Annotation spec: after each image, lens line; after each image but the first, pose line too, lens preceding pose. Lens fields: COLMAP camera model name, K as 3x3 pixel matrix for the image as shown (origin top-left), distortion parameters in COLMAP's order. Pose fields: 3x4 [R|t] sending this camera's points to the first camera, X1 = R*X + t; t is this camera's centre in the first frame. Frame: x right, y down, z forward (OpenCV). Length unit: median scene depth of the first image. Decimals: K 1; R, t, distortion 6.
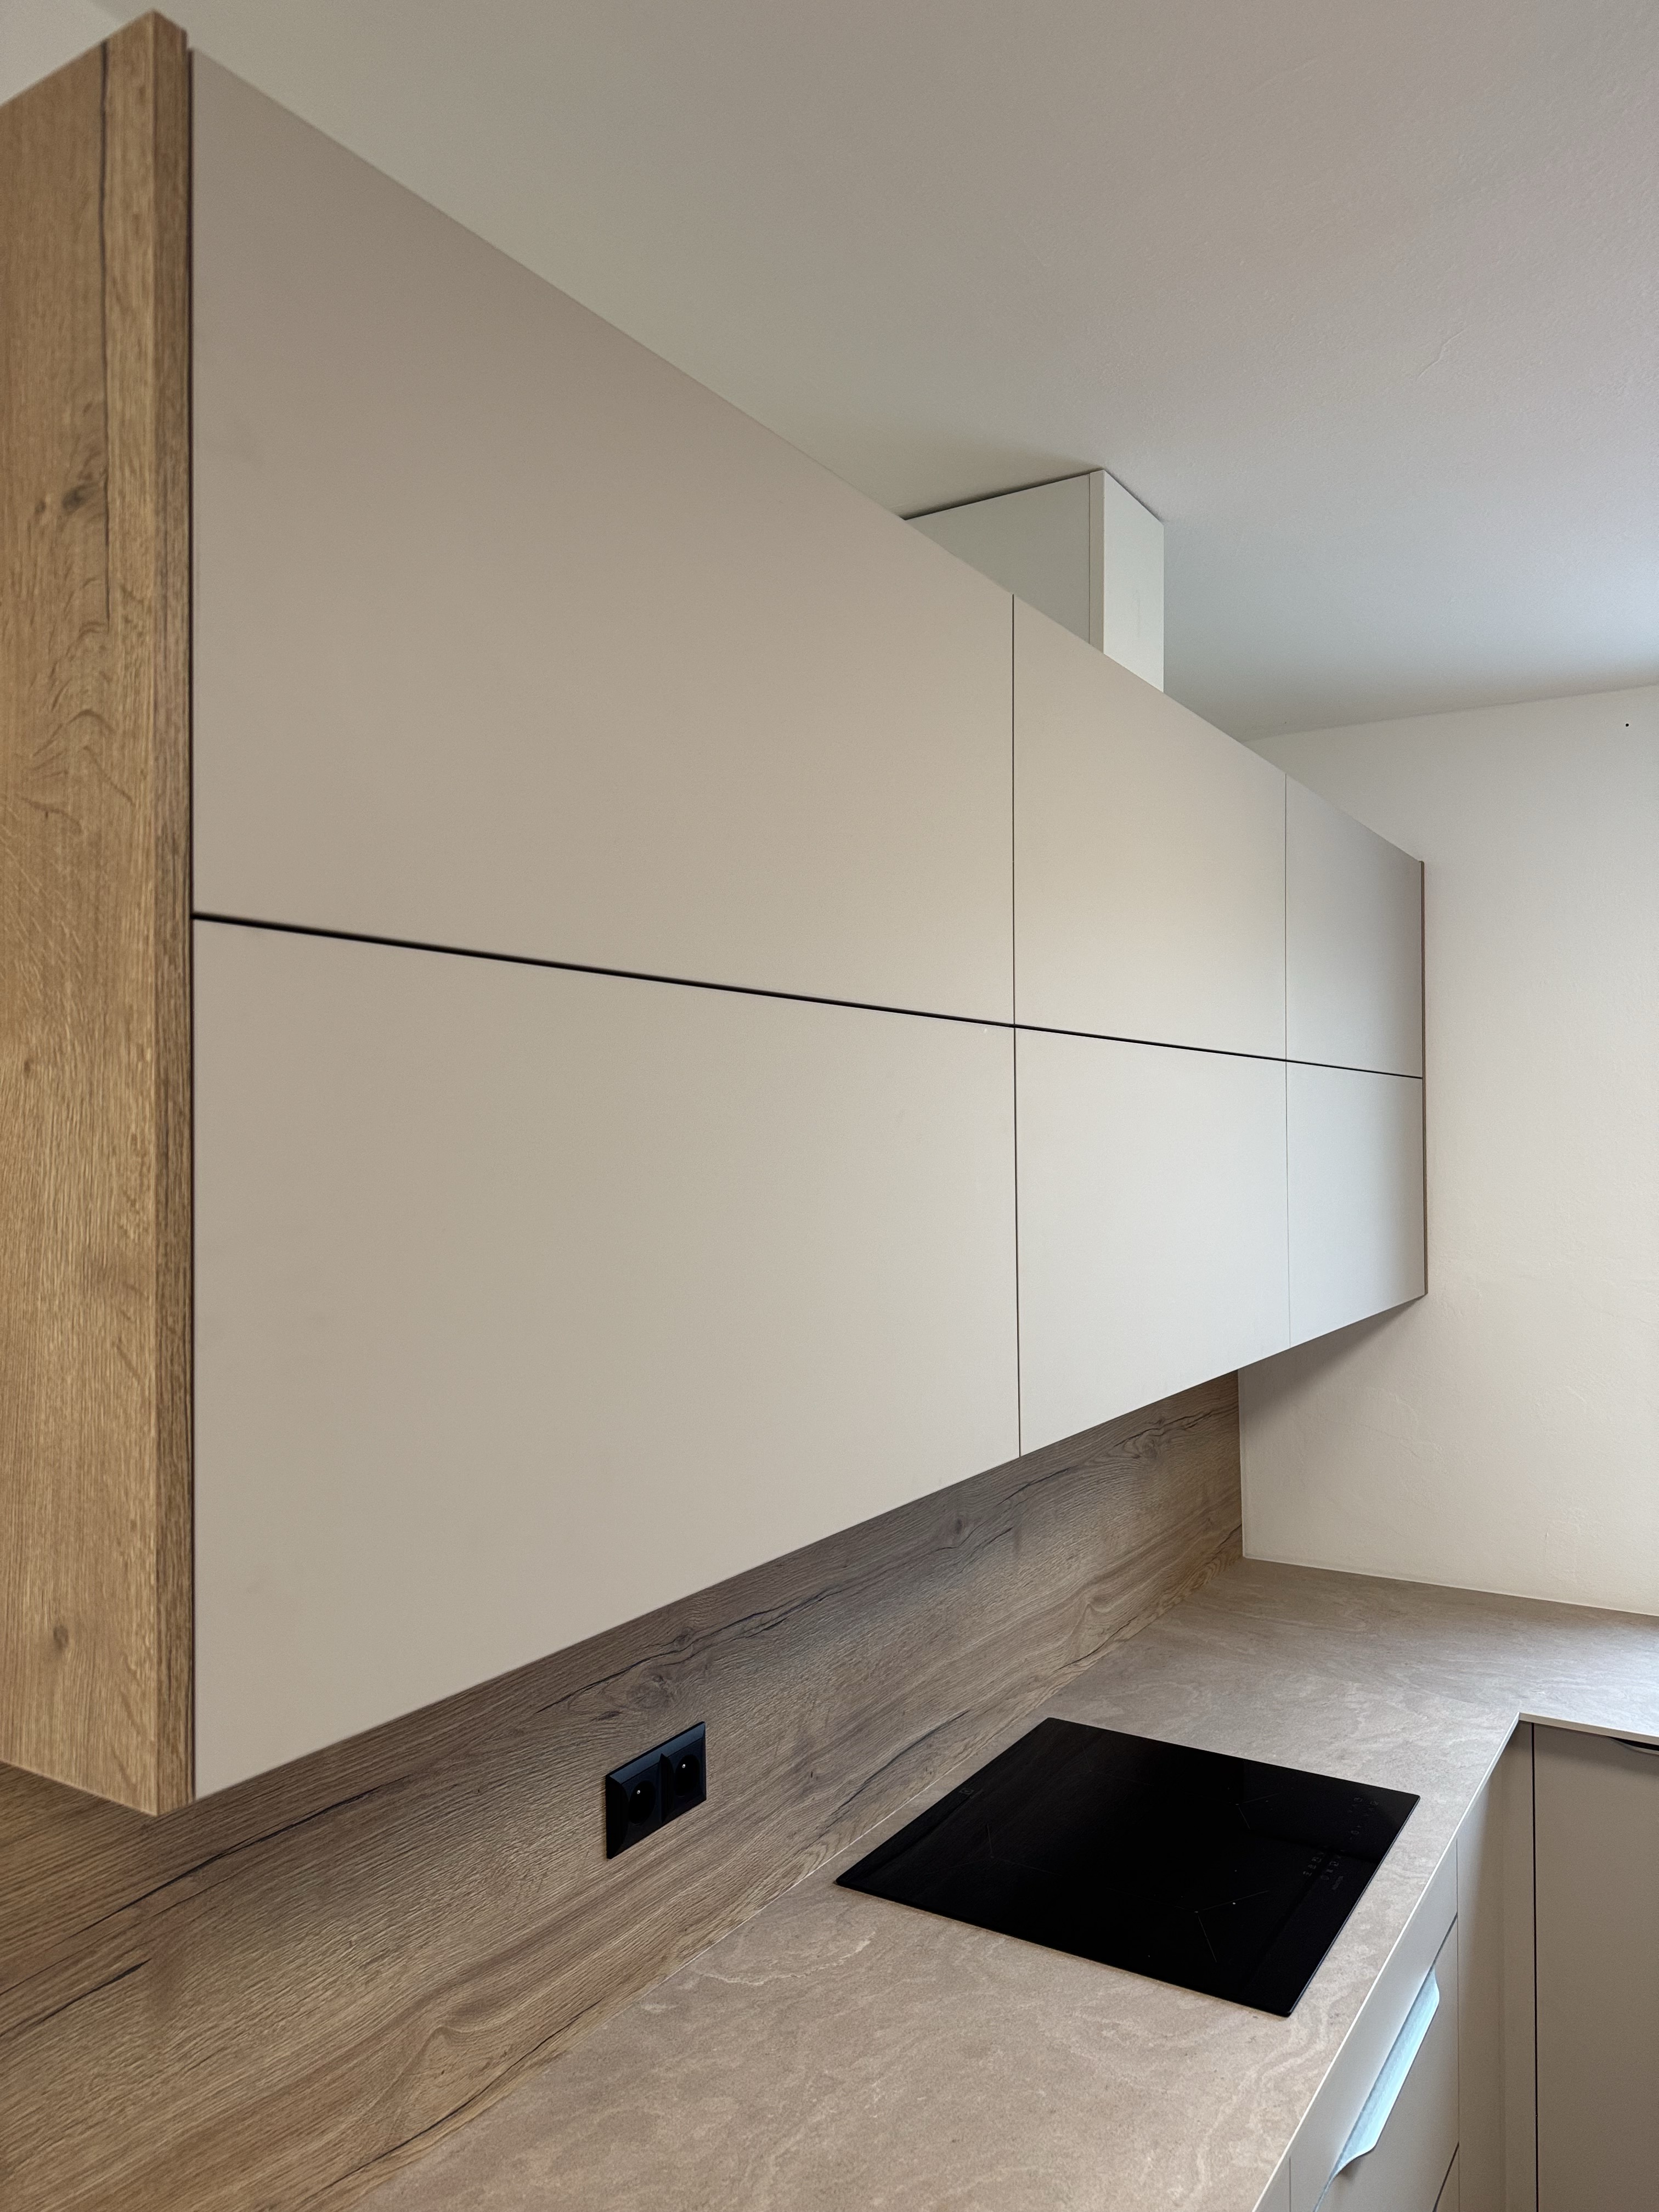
lens RADIAL K [[1575.2, 0, 829.5], [0, 1575.2, 1106.0], [0, 0, 1]] dist [0.001632, -0.004643]
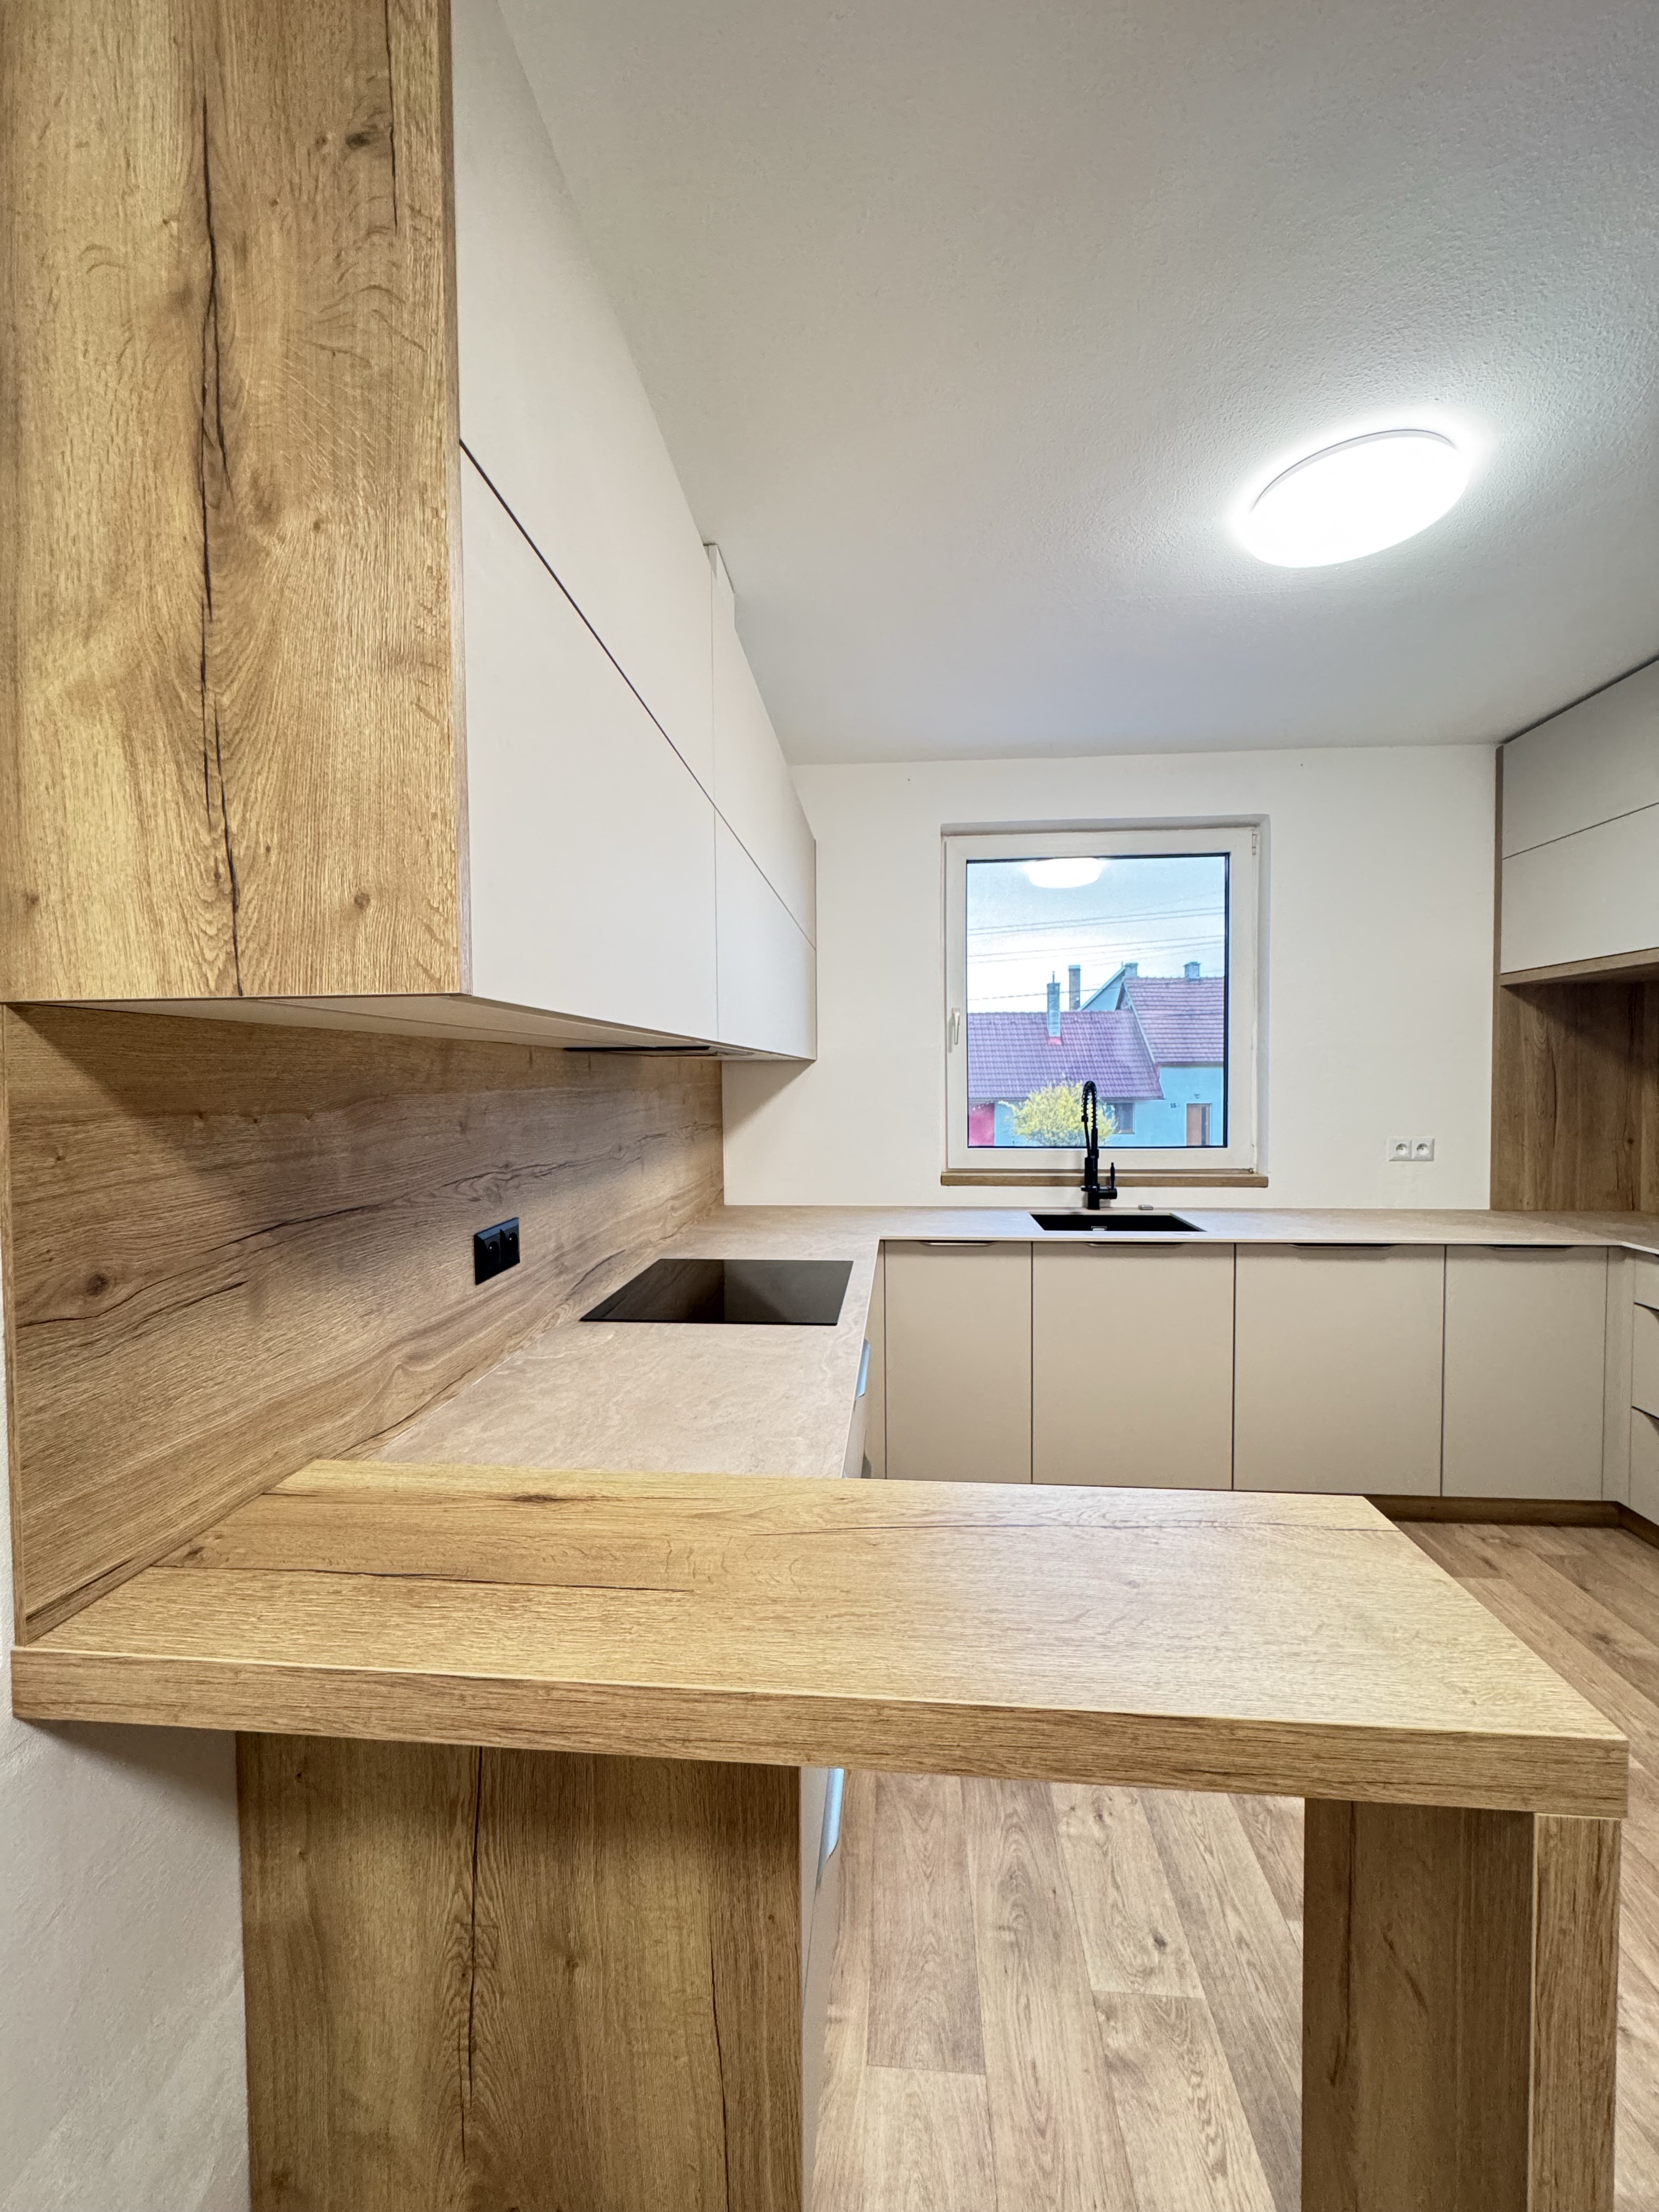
lens RADIAL K [[886.4, 0, 829.8], [0, 886.4, 1101.2], [0, 0, 1]] dist [-0.002795, 0.000120]
pose [[0.886200, -0.014253, 0.463083, -0.331836], [-0.005042, 0.999171, 0.040402, 0.337990], [-0.463275, -0.038139, 0.885394, 0.008569]]
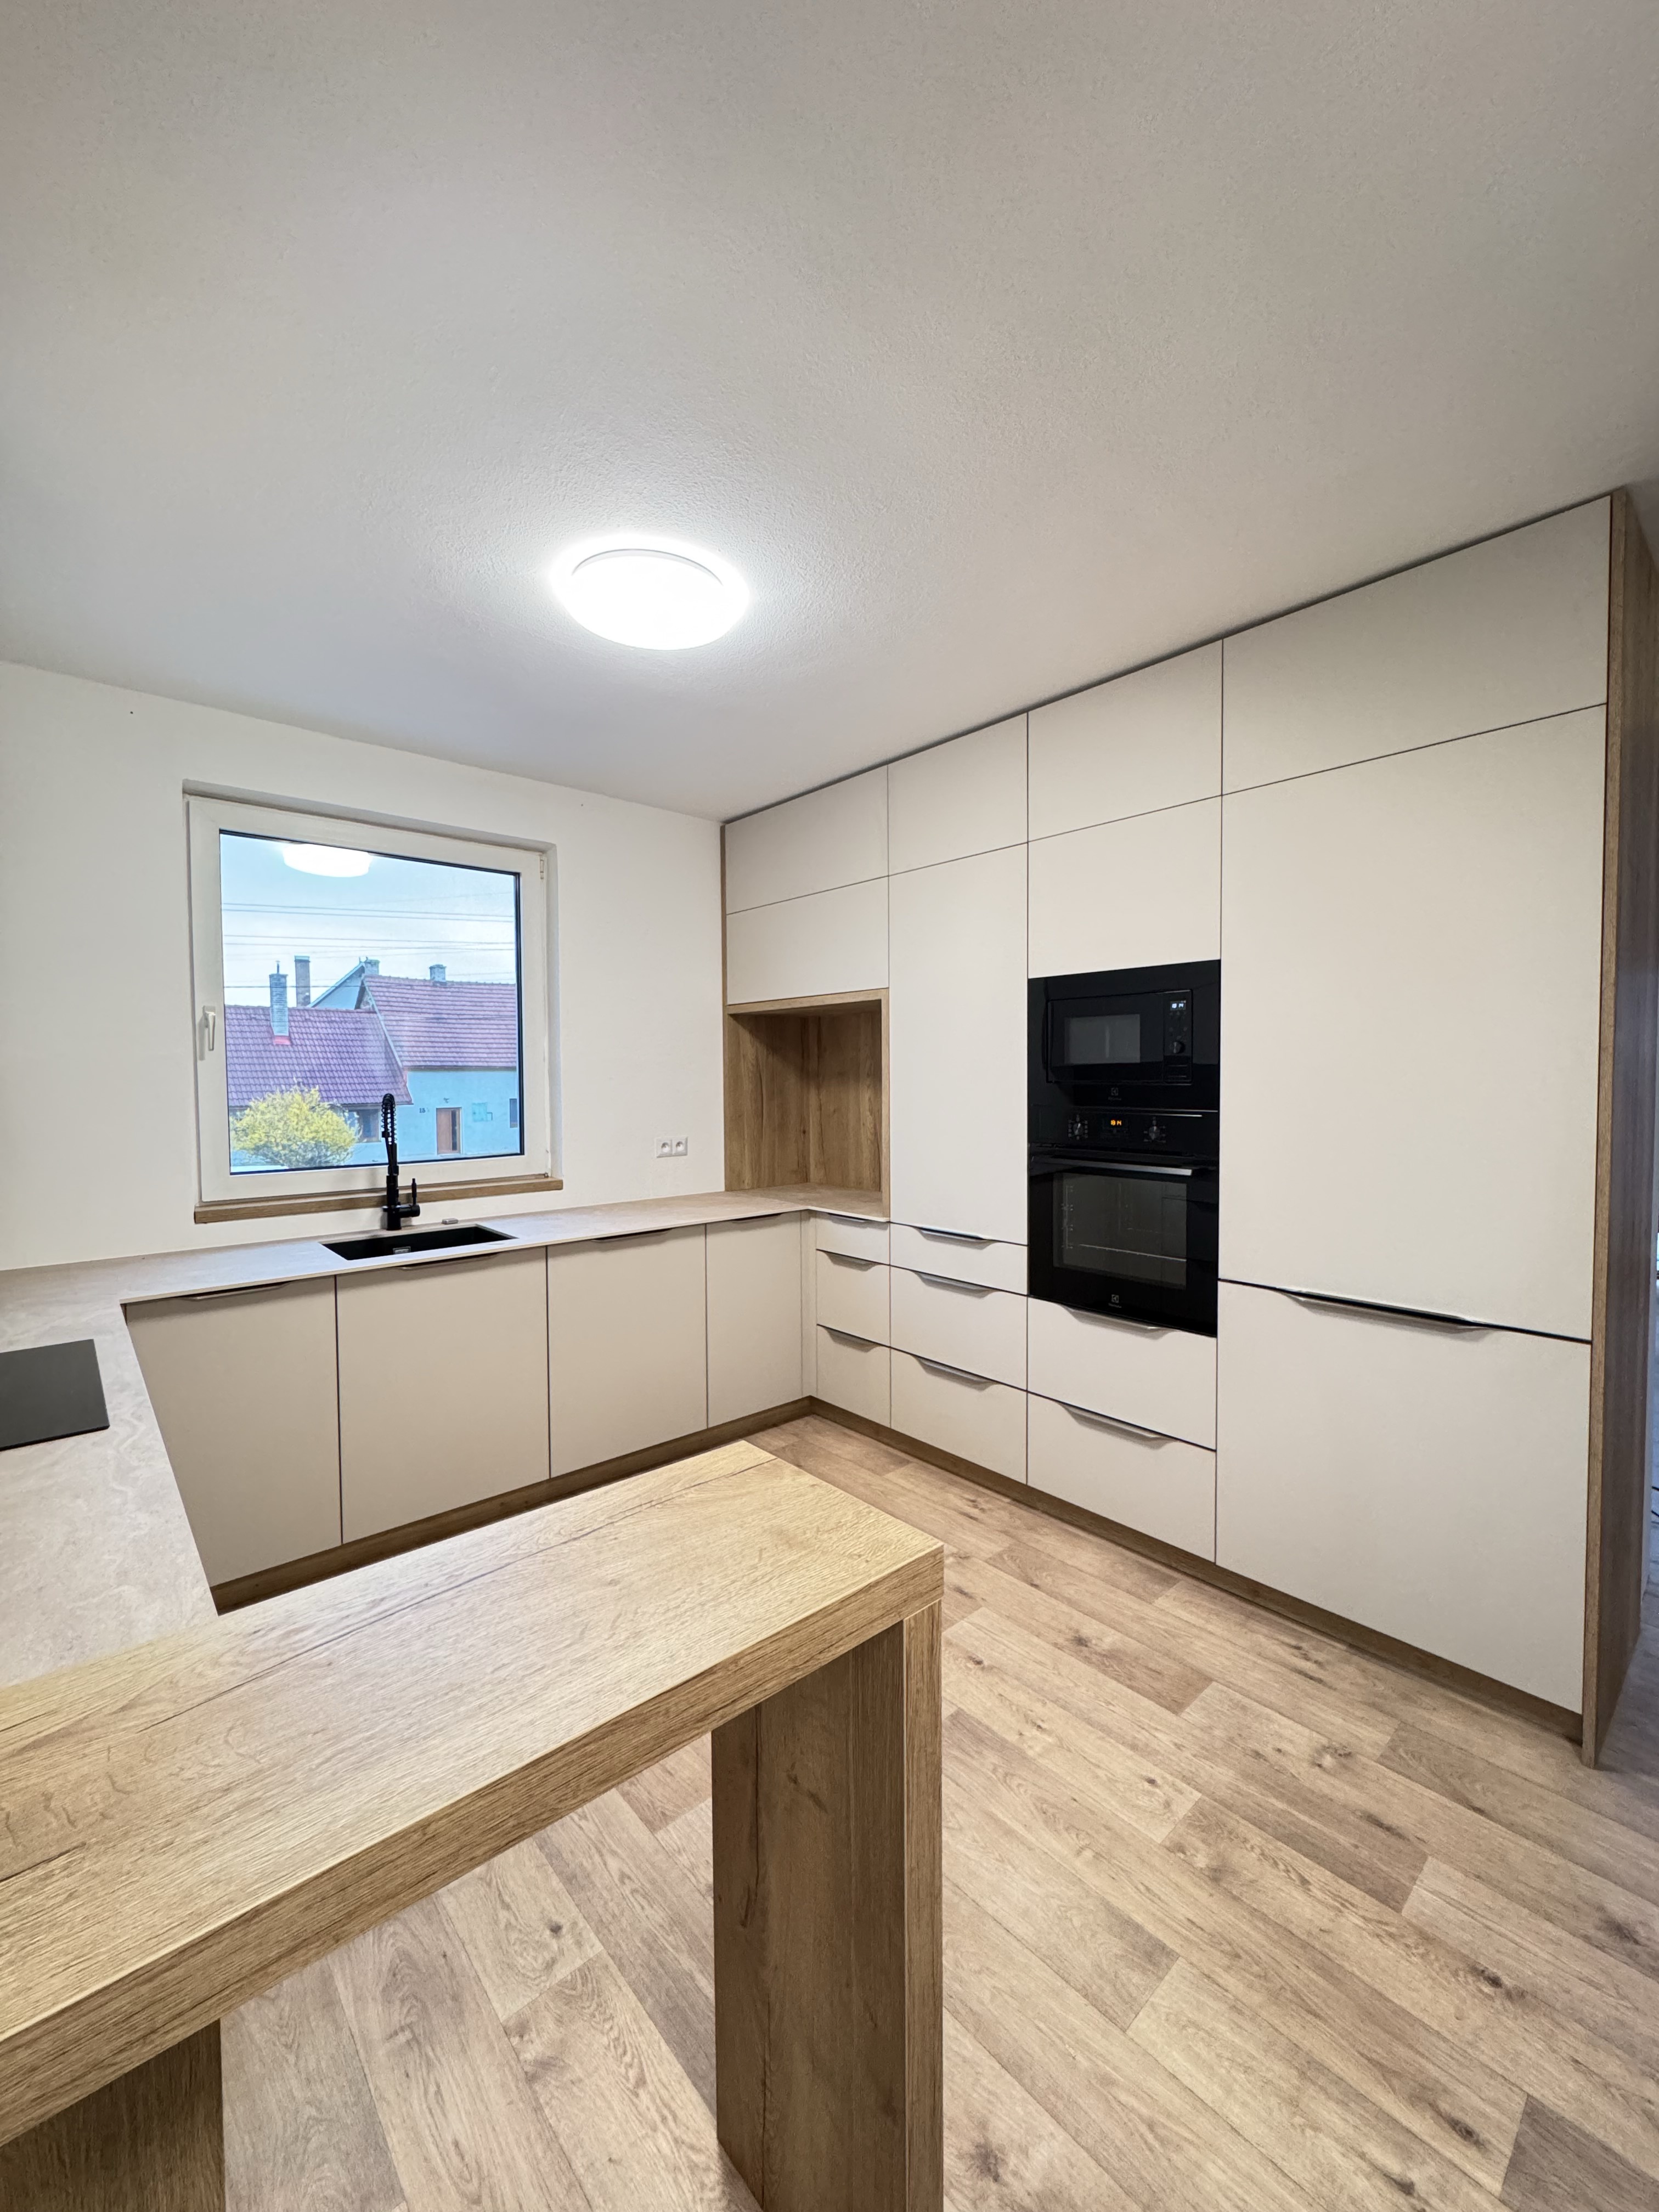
lens RADIAL K [[887.2, 0, 833.9], [0, 887.2, 1101.5], [0, 0, 1]] dist [-0.003539, 0.000572]
pose [[0.274429, -0.026226, 0.961250, -0.462545], [-0.010758, 0.999482, 0.030340, 0.313519], [-0.961547, -0.018668, 0.274004, 0.125592]]
